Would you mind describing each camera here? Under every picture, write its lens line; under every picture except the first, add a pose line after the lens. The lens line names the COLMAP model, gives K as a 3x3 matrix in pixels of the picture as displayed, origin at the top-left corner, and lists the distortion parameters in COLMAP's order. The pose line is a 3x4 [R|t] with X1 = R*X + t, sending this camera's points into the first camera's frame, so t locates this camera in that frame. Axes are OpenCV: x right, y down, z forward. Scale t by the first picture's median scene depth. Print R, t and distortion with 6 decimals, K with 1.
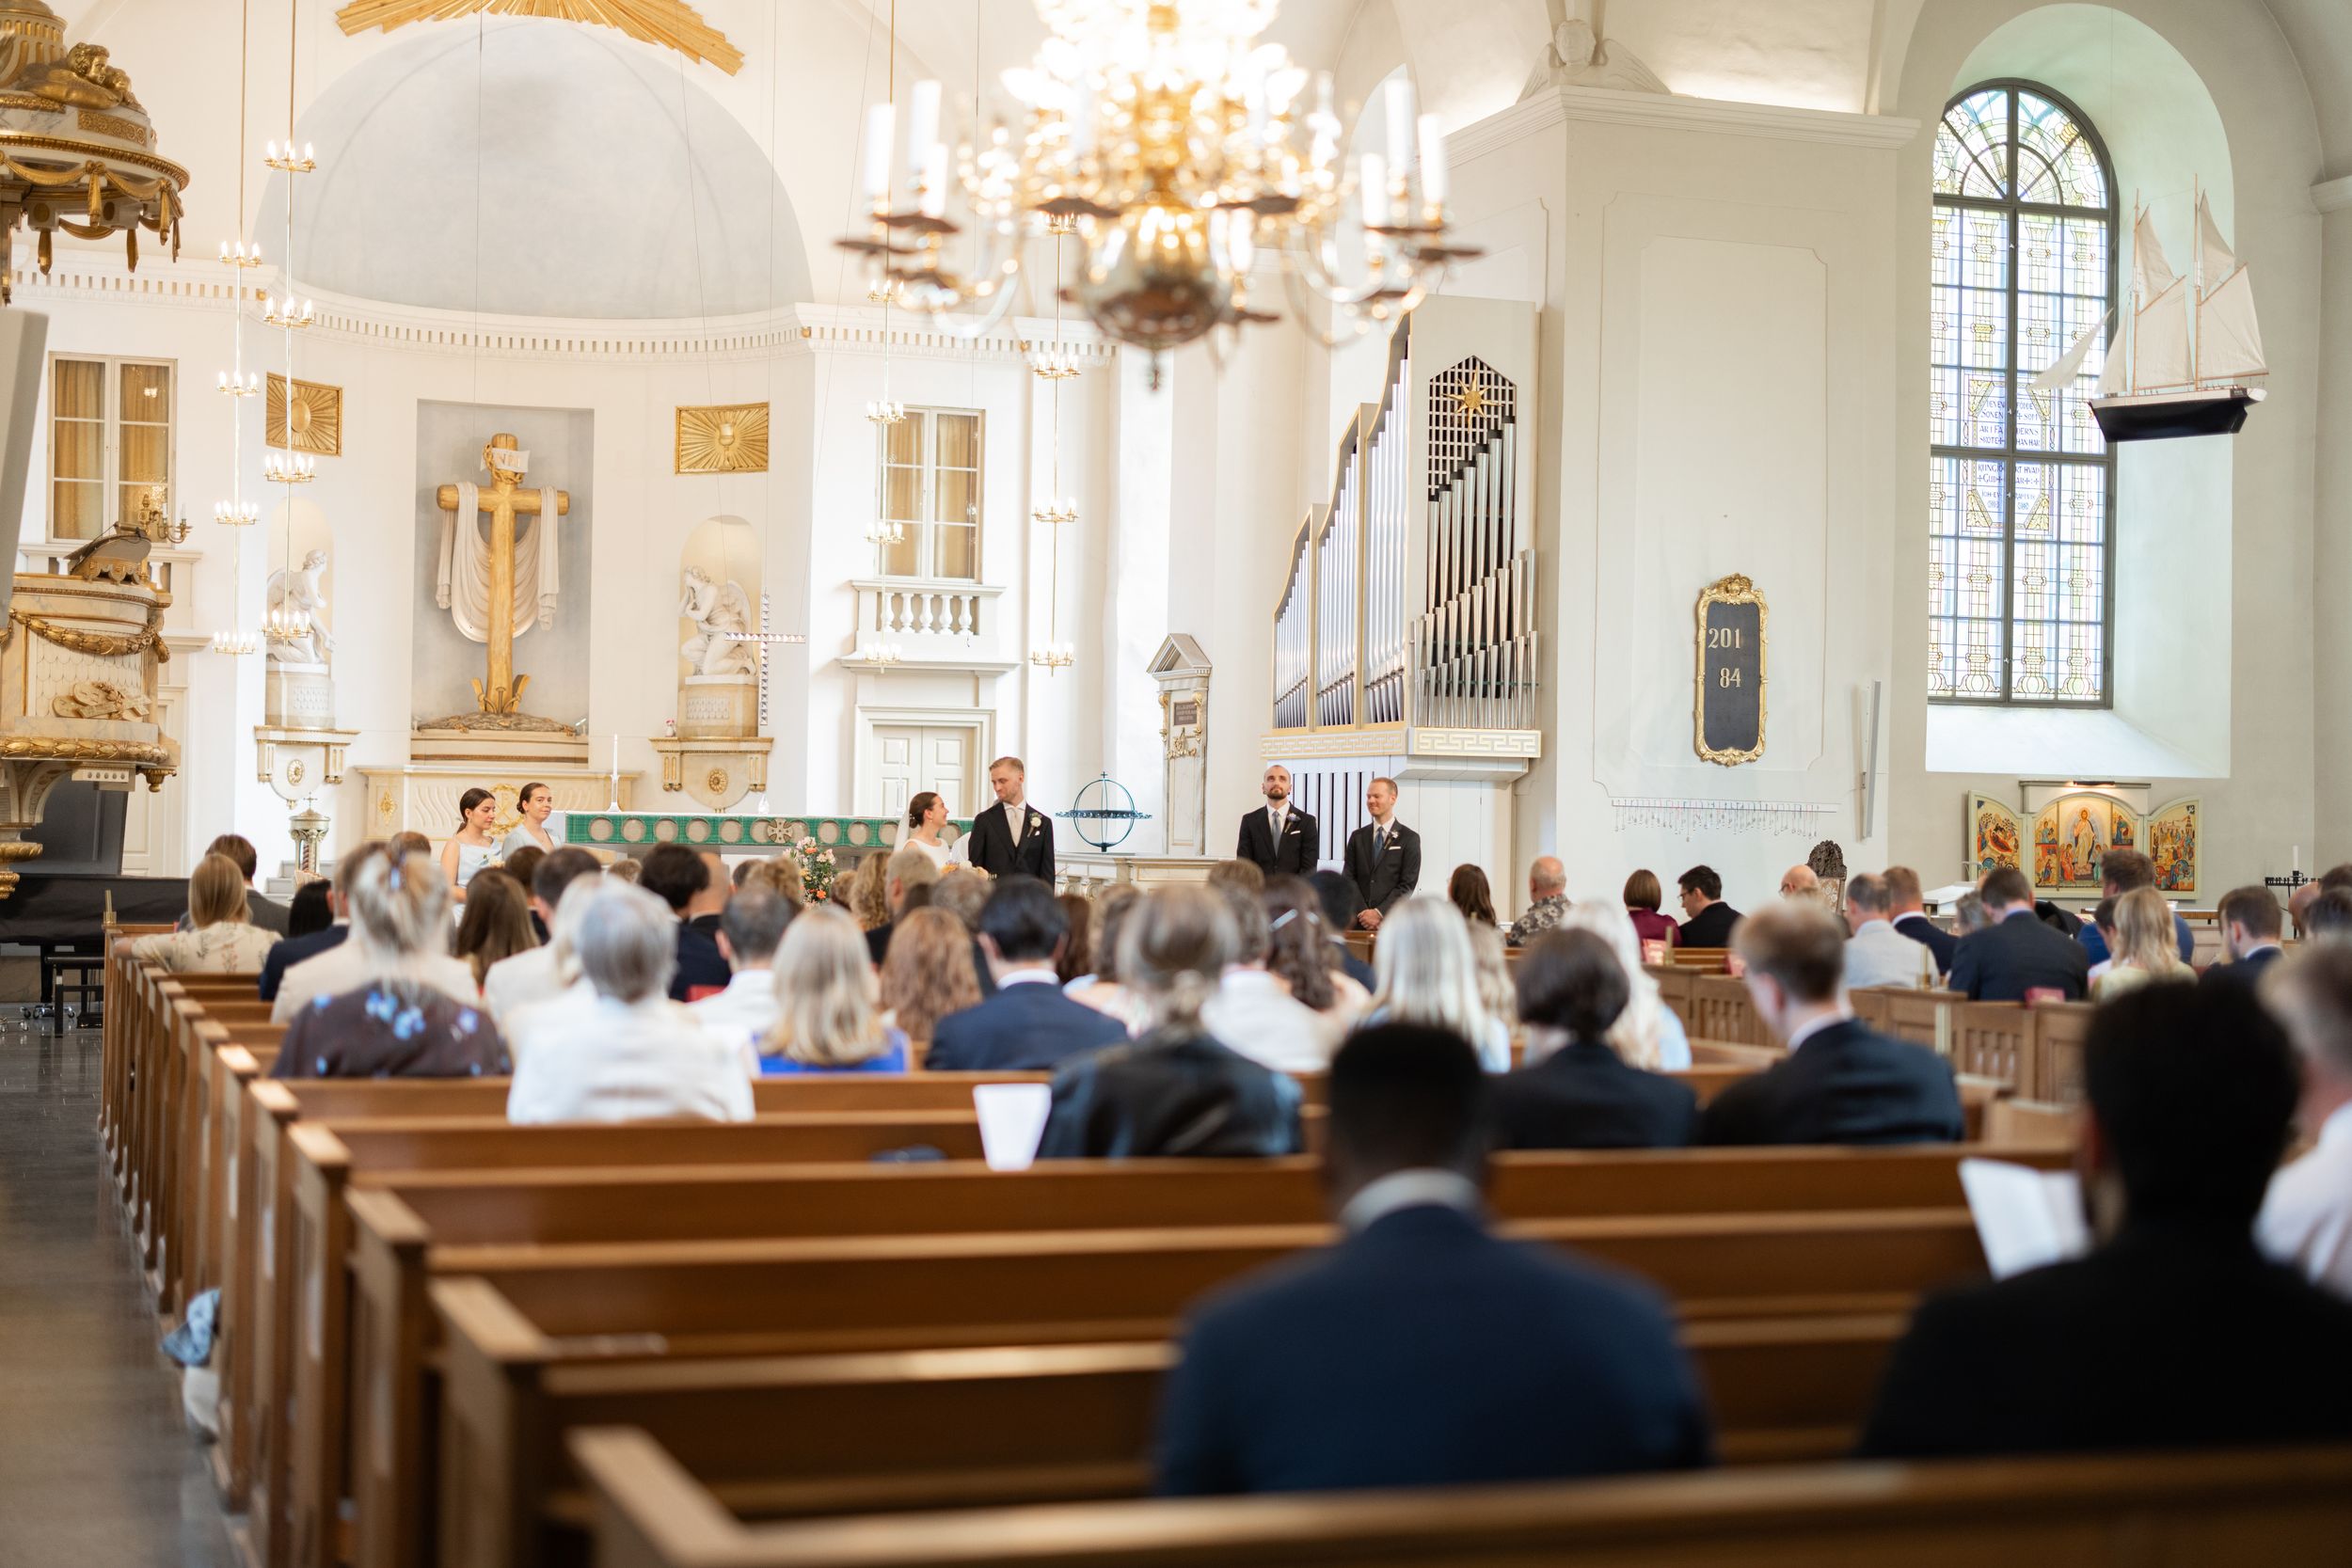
lens RADIAL K [[2690.5, 0, 1176.0], [0, 2690.5, 784.0], [0, 0, 1]] dist [0.007345, 0.006616]
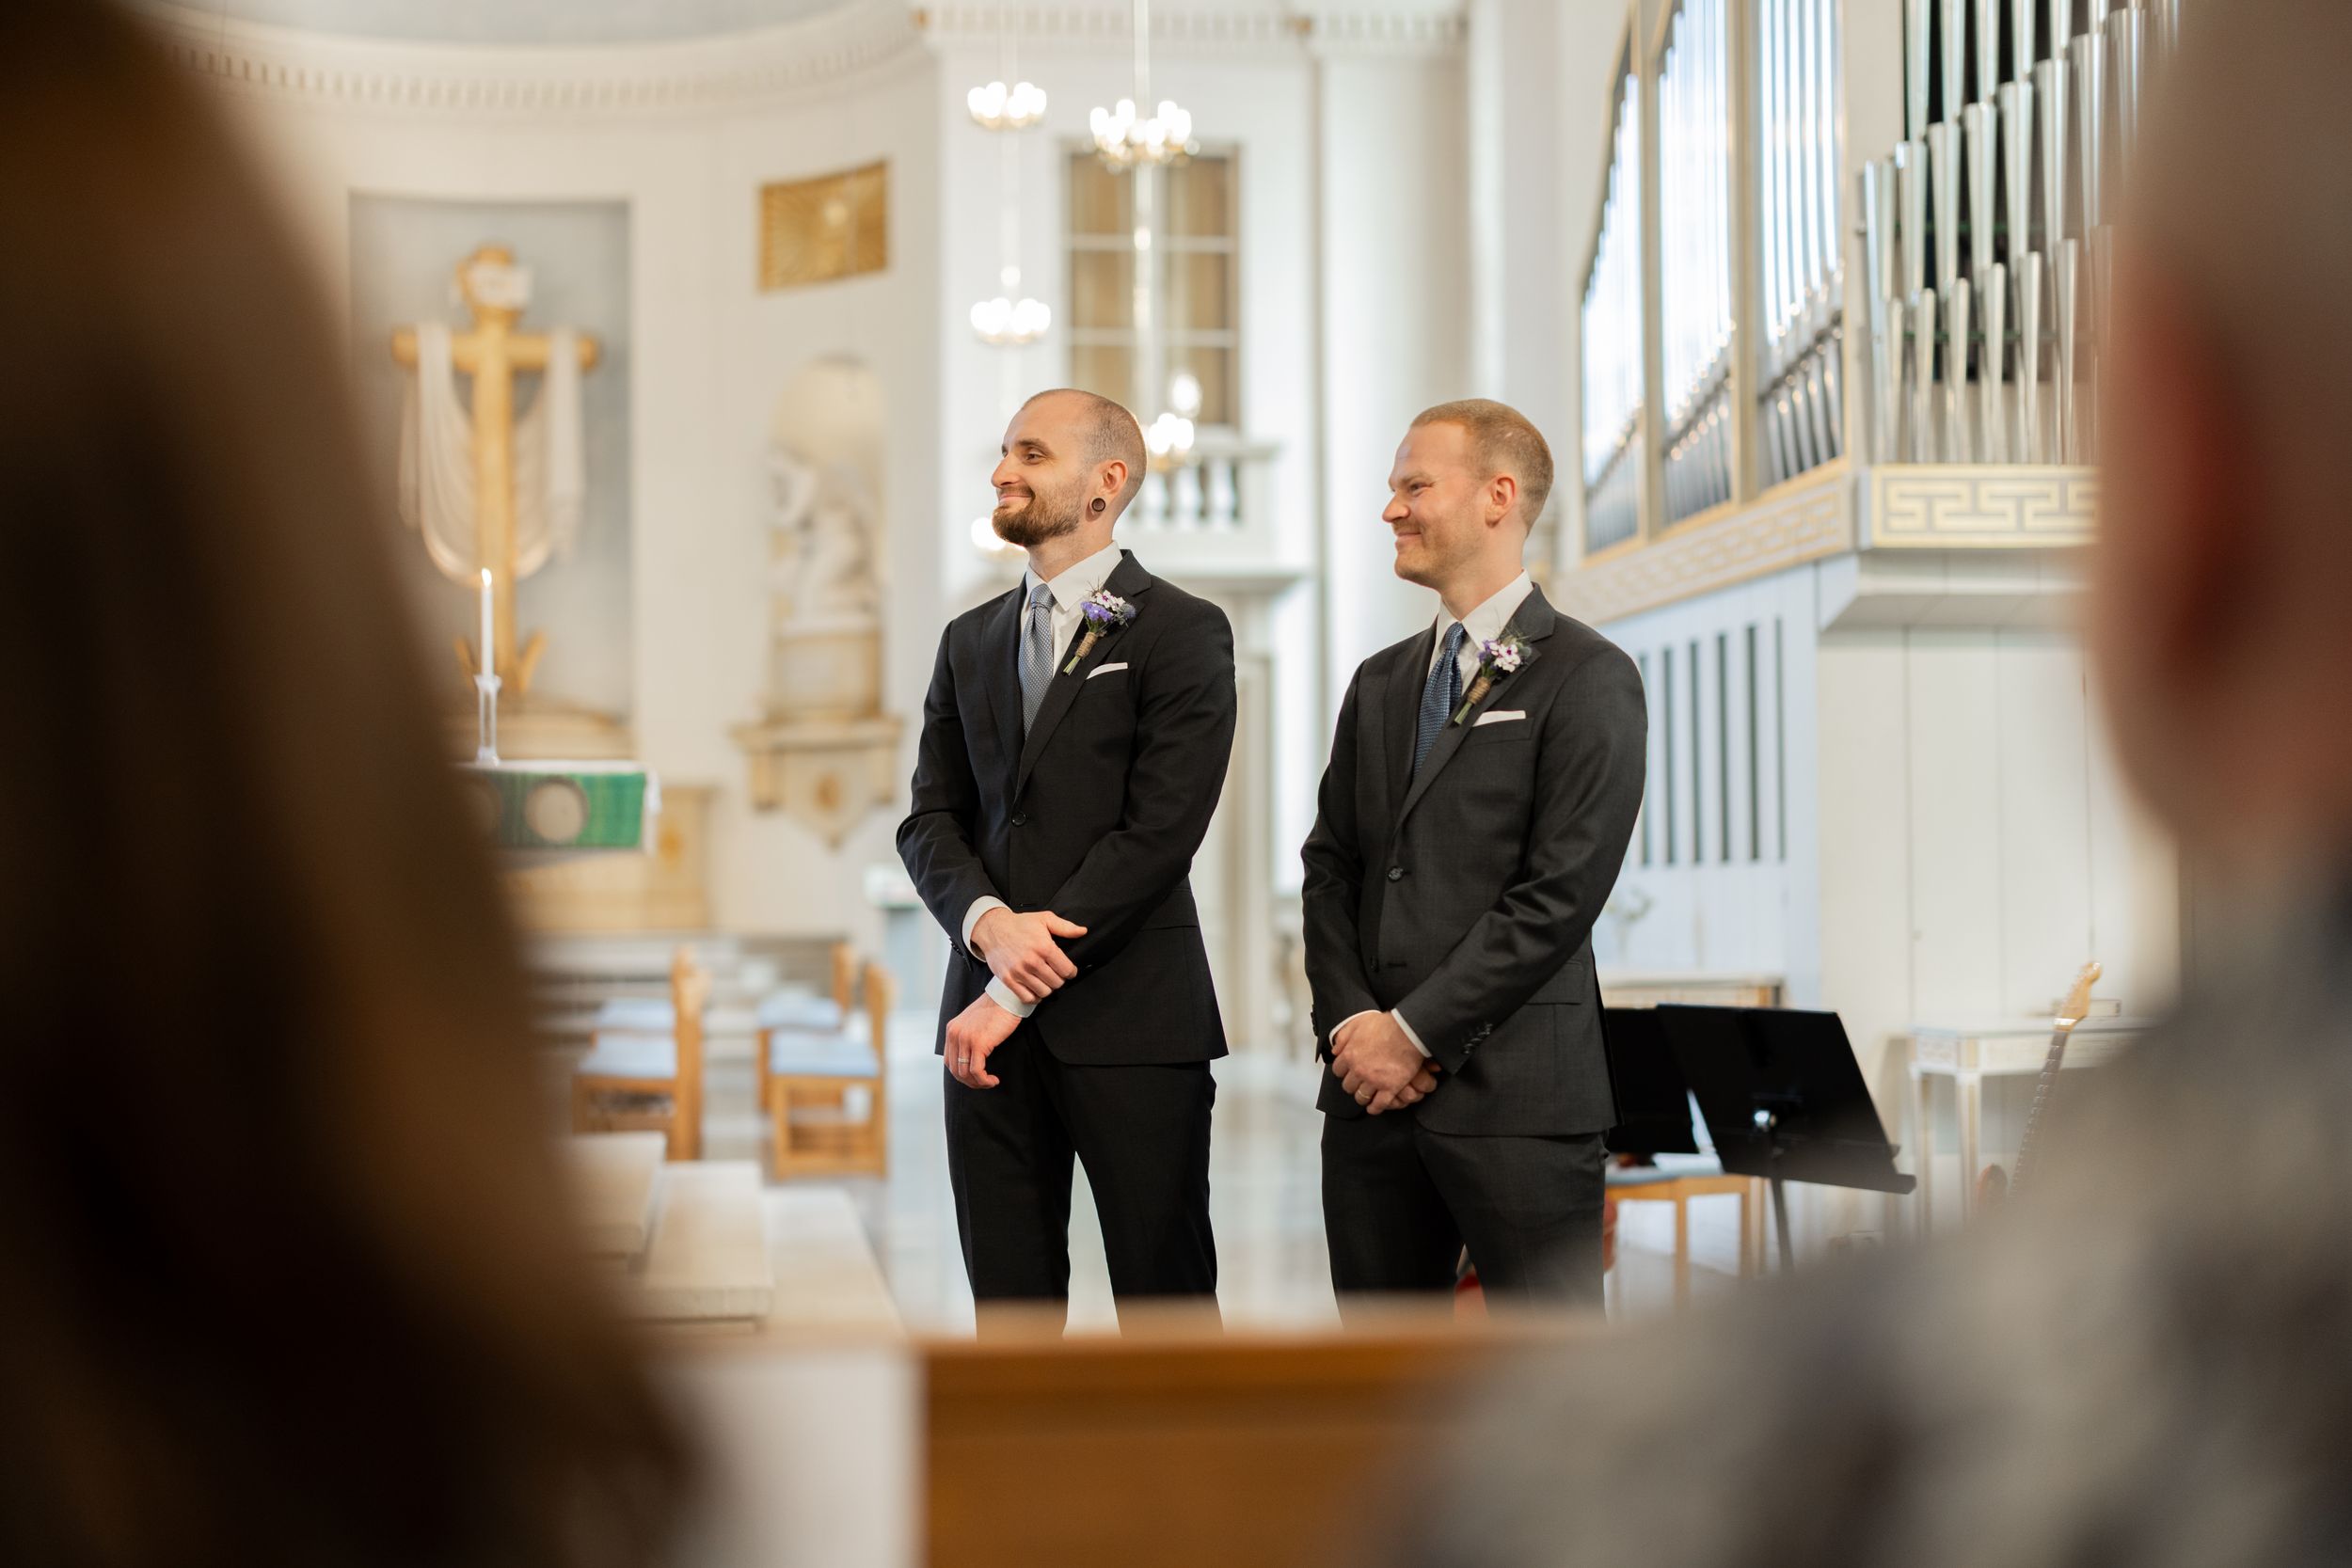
lens RADIAL K [[2690.5, 0, 1176.0], [0, 2690.5, 784.0], [0, 0, 1]] dist [0.007345, 0.006616]
pose [[0.966129, -0.032822, -0.255963, 0.060770], [0.025450, 0.999162, -0.032060, 0.019367], [0.256800, 0.024460, 0.966155, 0.437365]]
